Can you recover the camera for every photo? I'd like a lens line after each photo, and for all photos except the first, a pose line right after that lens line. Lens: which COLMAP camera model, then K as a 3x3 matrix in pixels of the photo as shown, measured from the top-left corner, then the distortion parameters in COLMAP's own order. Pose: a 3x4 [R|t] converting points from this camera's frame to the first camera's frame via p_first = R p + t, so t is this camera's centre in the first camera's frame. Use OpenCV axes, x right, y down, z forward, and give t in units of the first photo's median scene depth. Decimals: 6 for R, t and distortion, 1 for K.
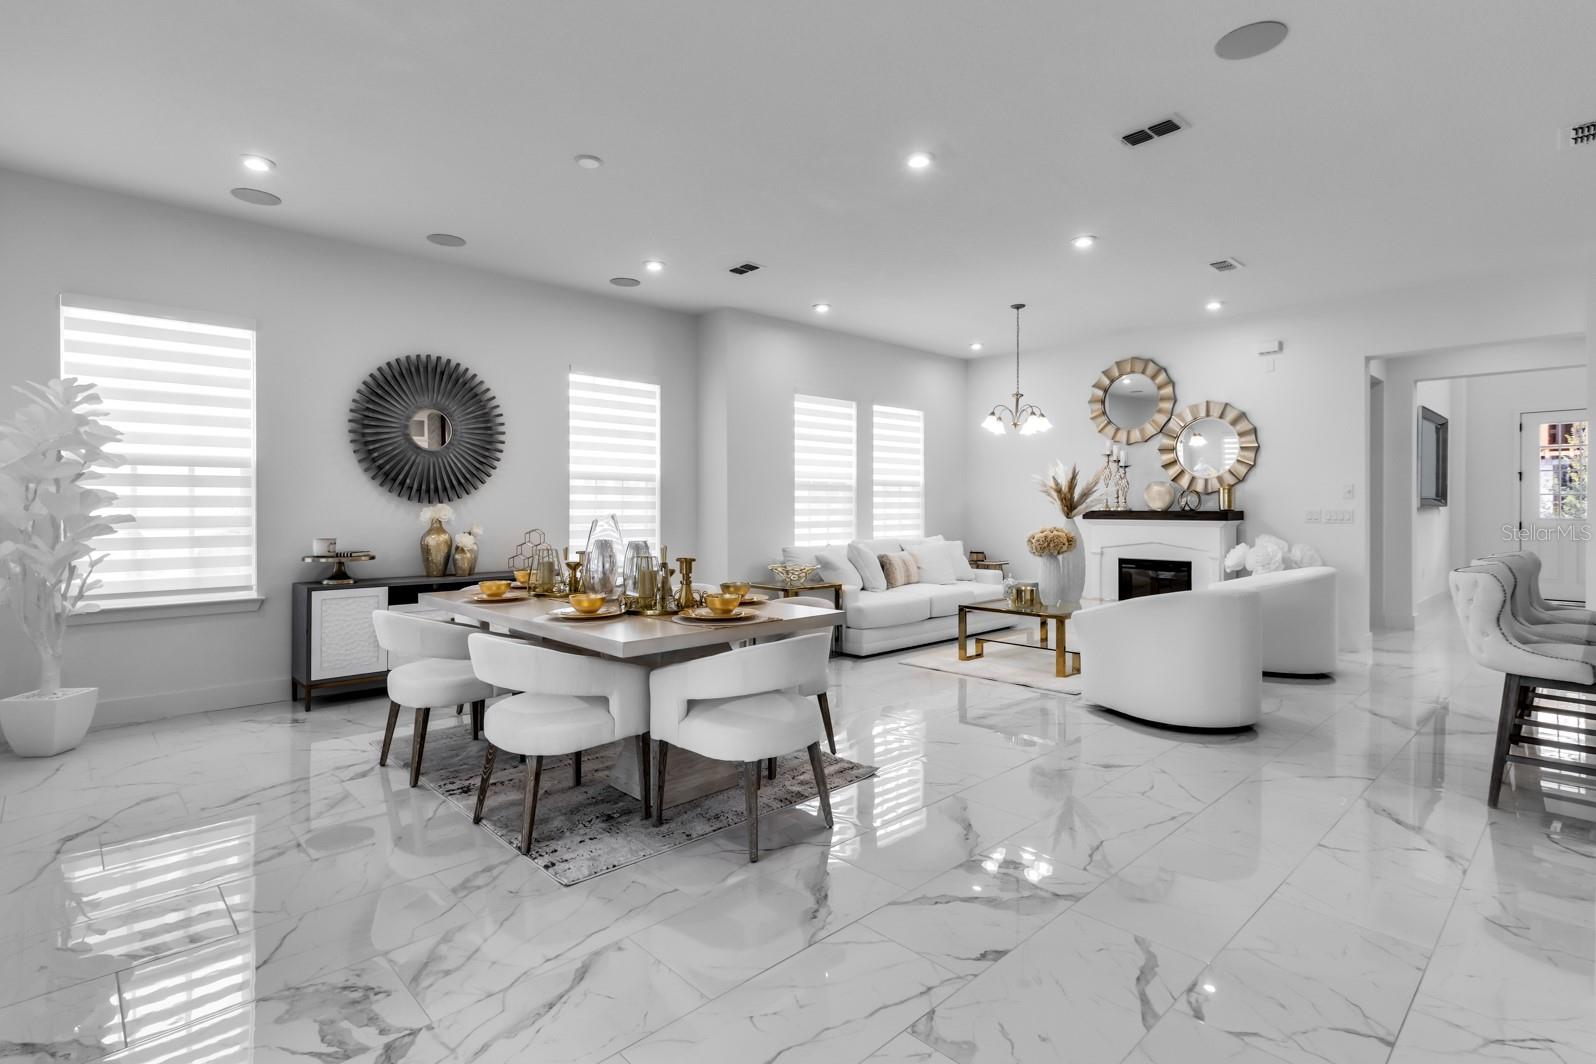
lens RADIAL K [[788.1, 0, 771.5], [0, 788.1, 510.4], [0, 0, 1]] dist [0.000746, 0.000789]
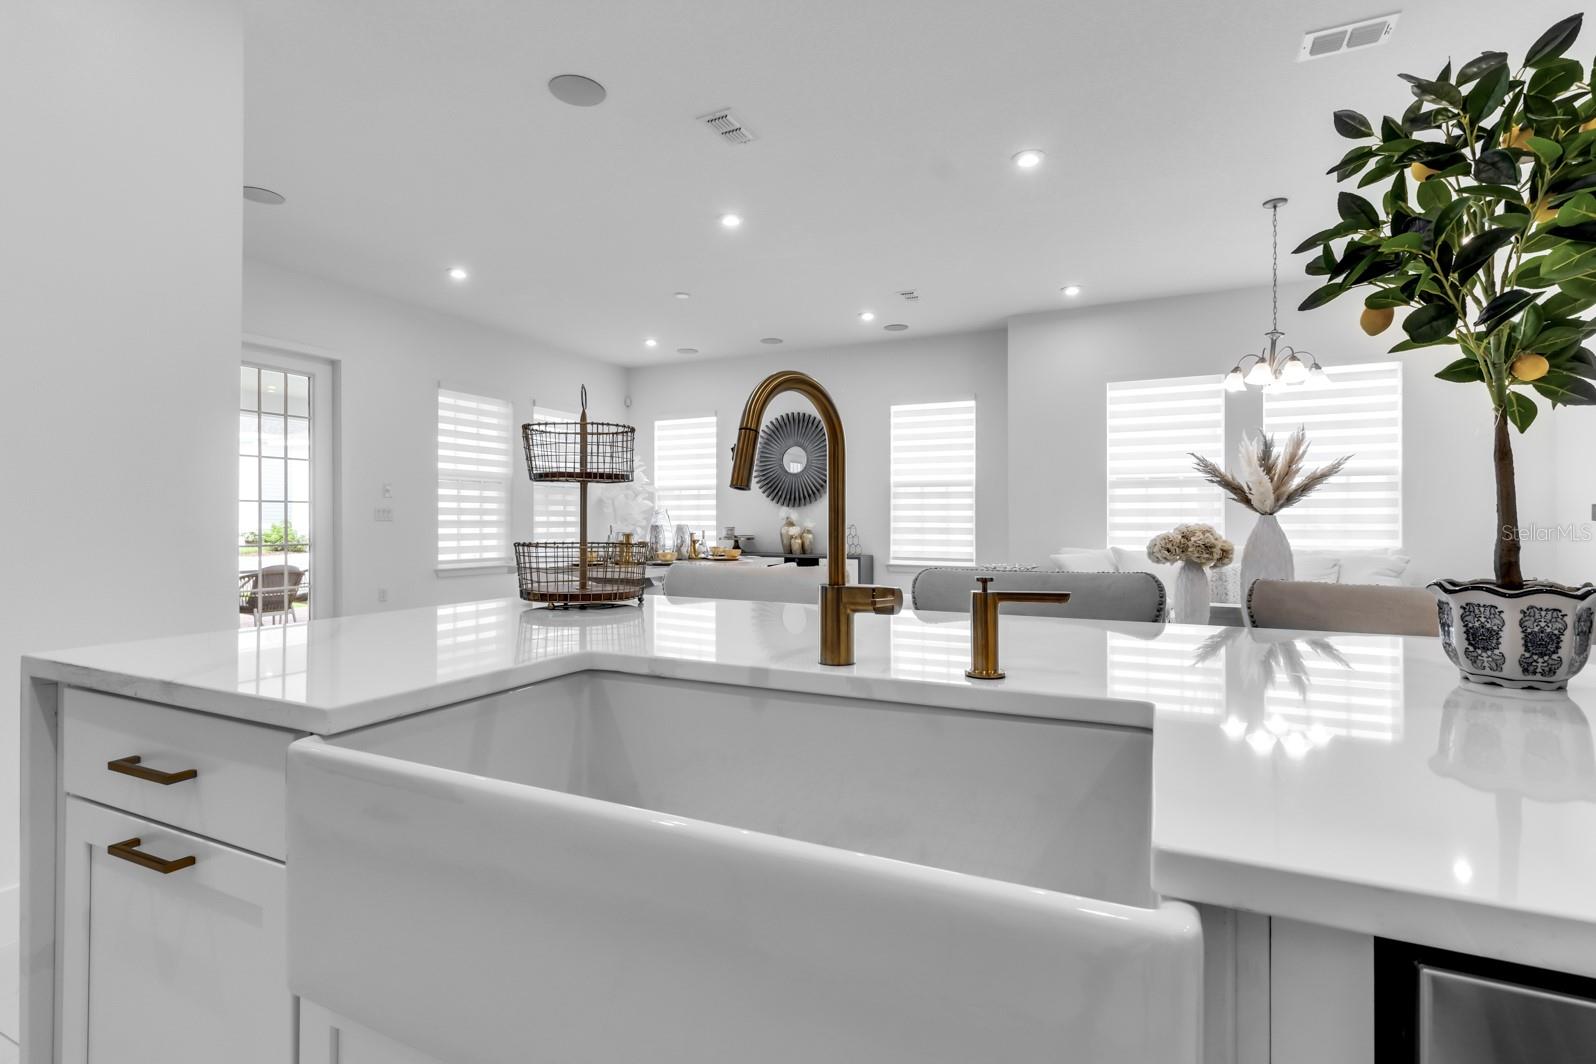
lens RADIAL K [[732.5, 0, 866.4], [0, 732.5, 520.8], [0, 0, 1]] dist [0.000812, 0.000062]
pose [[0.392626, 0.001868, -0.919697, 0.687129], [-0.004938, 0.999988, -0.000077, 0.012917], [0.919685, 0.004572, 0.392630, 0.406753]]
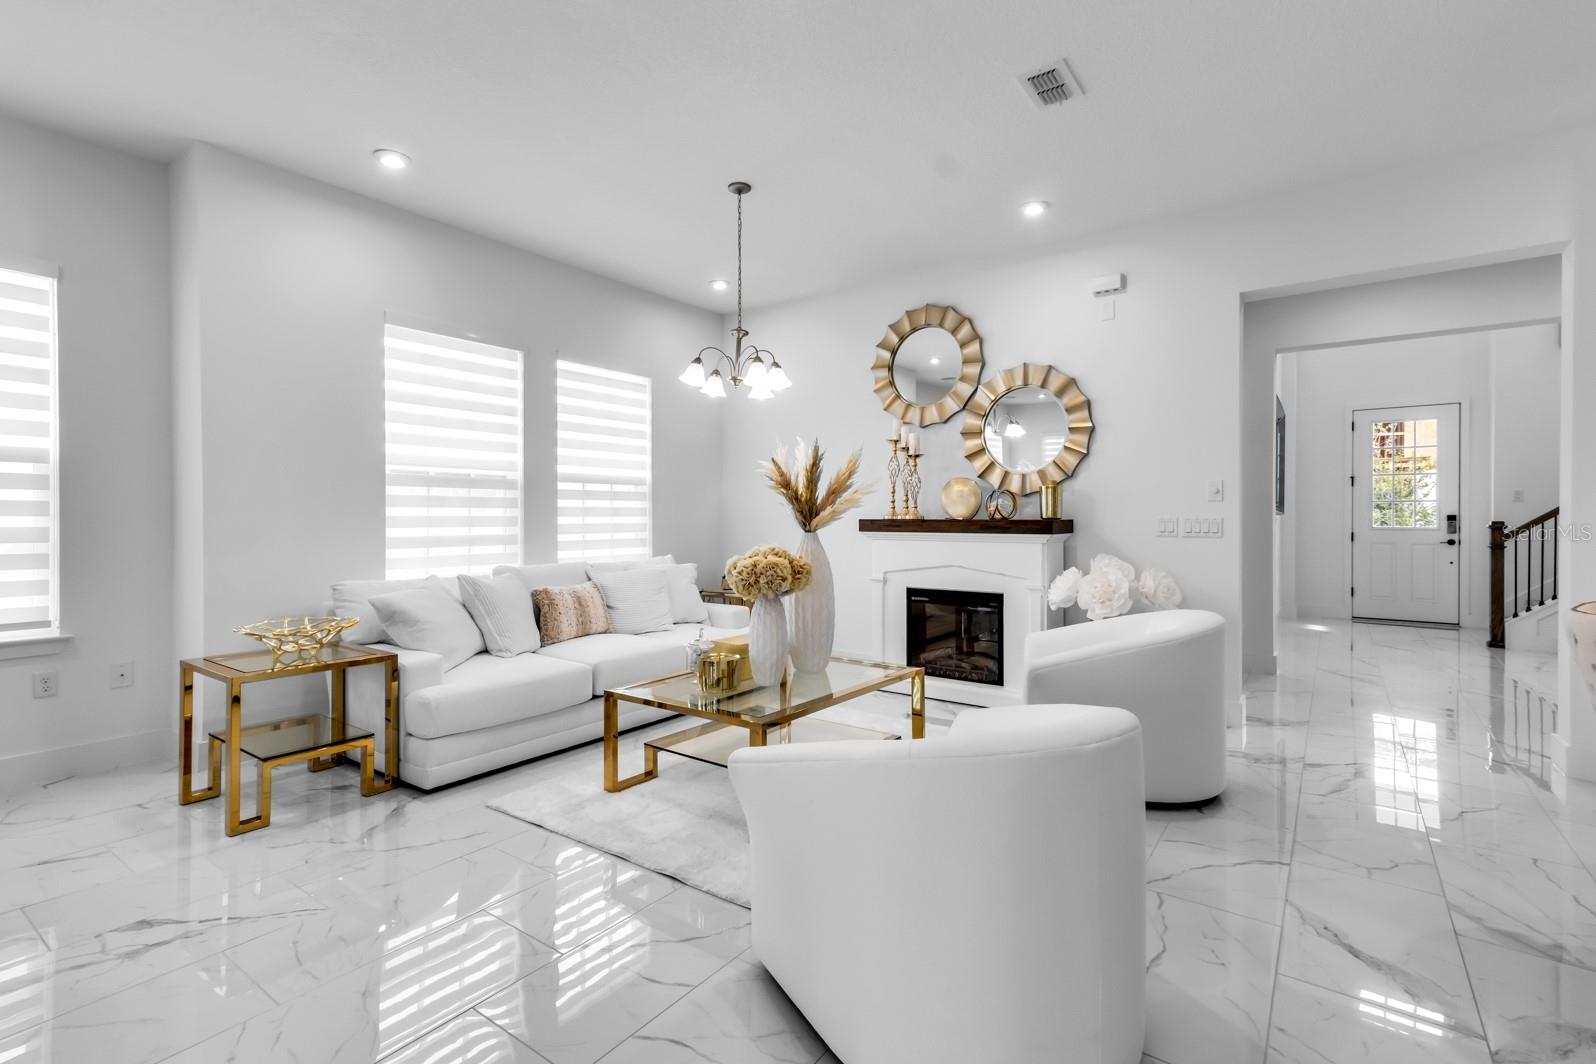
lens RADIAL K [[740.4, 0, 767.7], [0, 740.4, 521.5], [0, 0, 1]] dist [0.010755, 0.000661]
pose [[0.986103, -0.000140, 0.166134, 0.218783], [-0.000100, 0.999999, 0.001441, 0.001333], [-0.166134, -0.001437, 0.986102, 0.389556]]
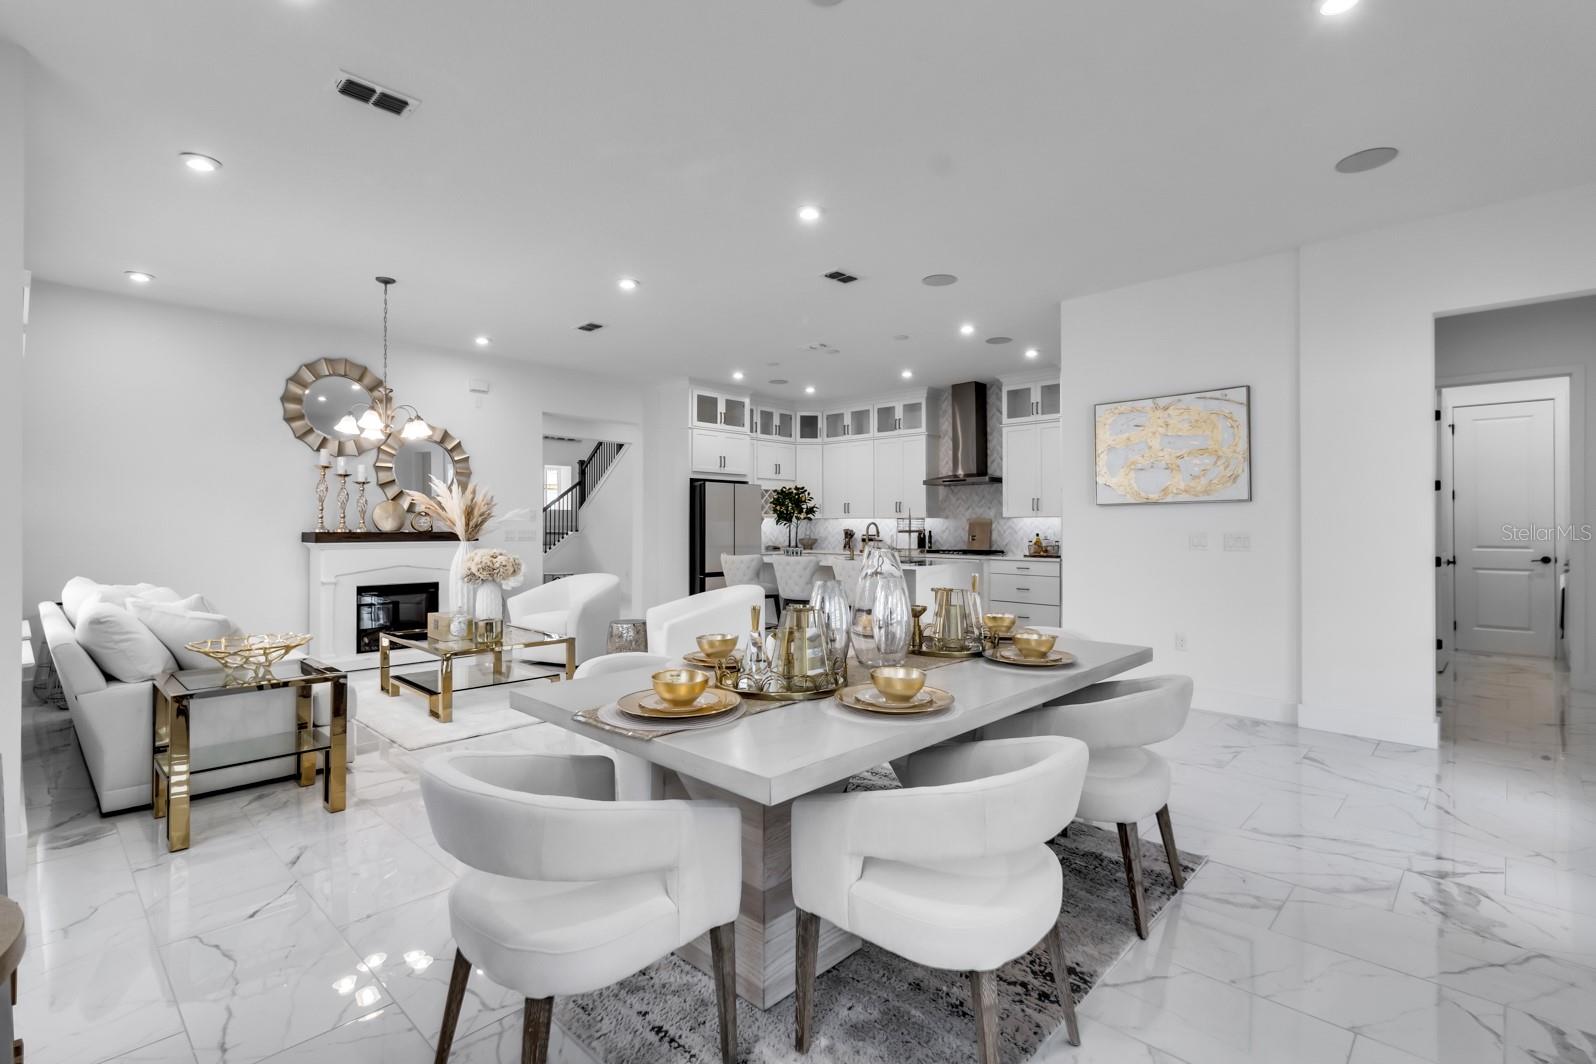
lens RADIAL K [[725.8, 0, 841.1], [0, 725.8, 523.3], [0, 0, 1]] dist [-0.000590, 0.000013]
pose [[-0.092739, 0.006817, 0.995667, -0.434302], [0.002517, 0.999975, -0.006612, -0.003185], [-0.995687, 0.001893, -0.092754, 0.555999]]
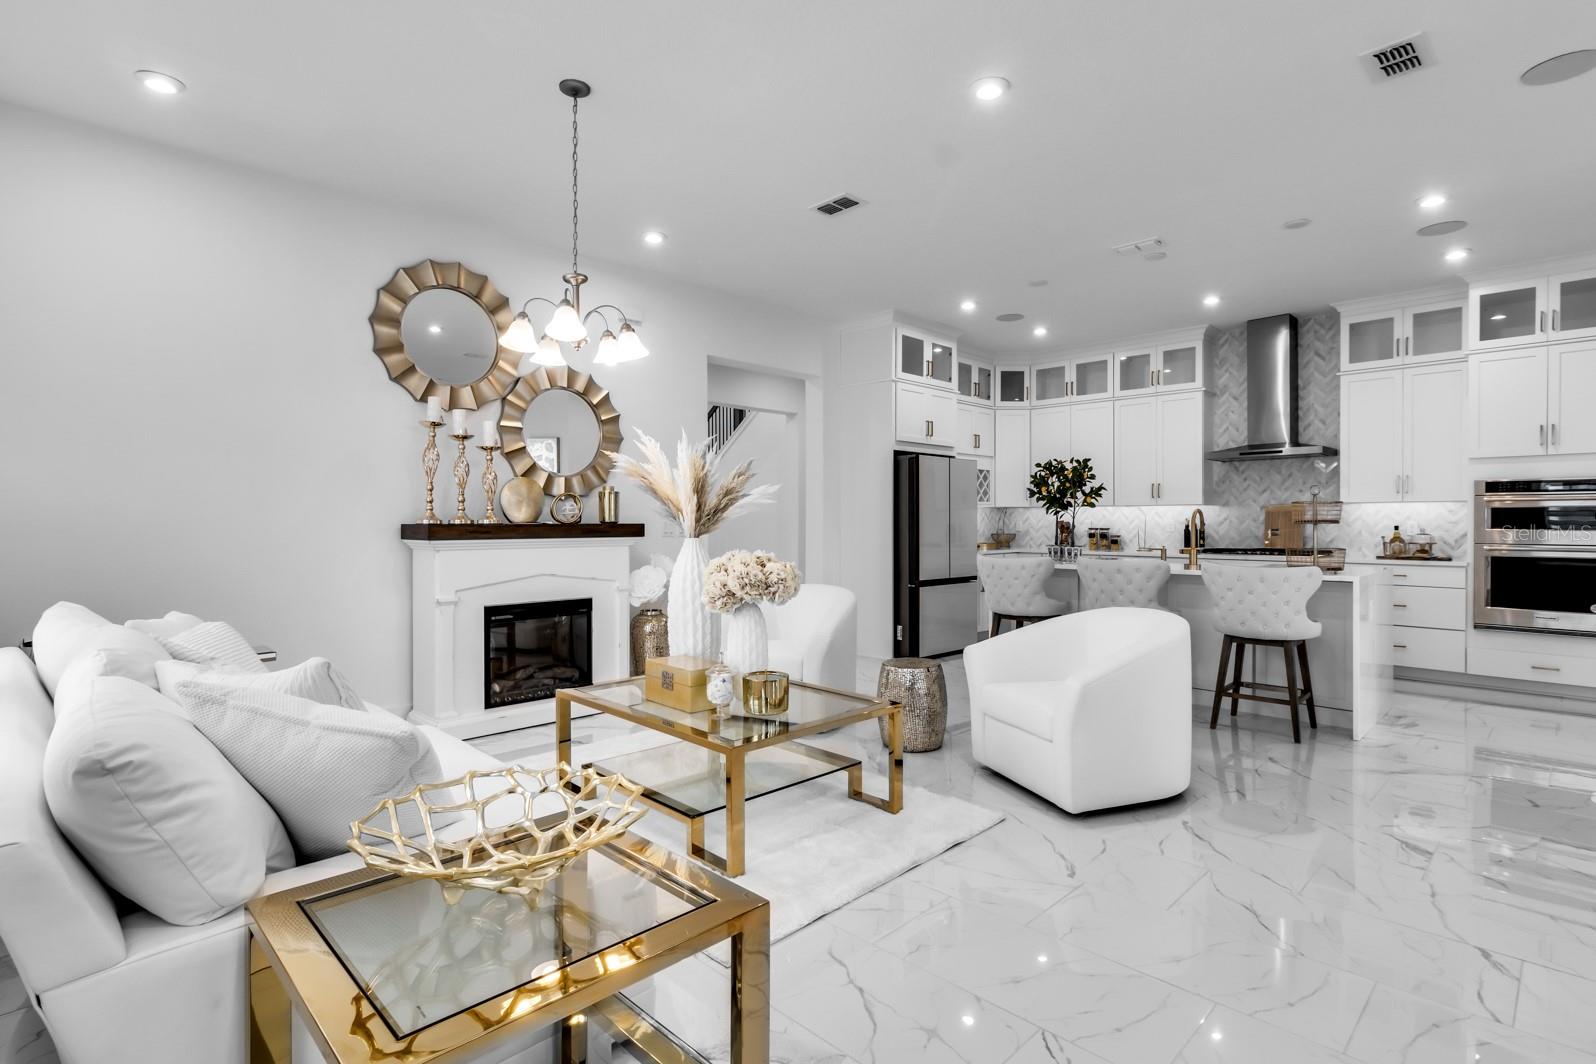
lens RADIAL K [[775.9, 0, 851.1], [0, 775.9, 526.1], [0, 0, 1]] dist [0.004696, 0.001126]
pose [[-0.064760, -0.002719, 0.997897, -0.149189], [0.004058, 0.999987, 0.002988, 0.001395], [-0.997893, 0.004243, -0.064748, 0.798625]]
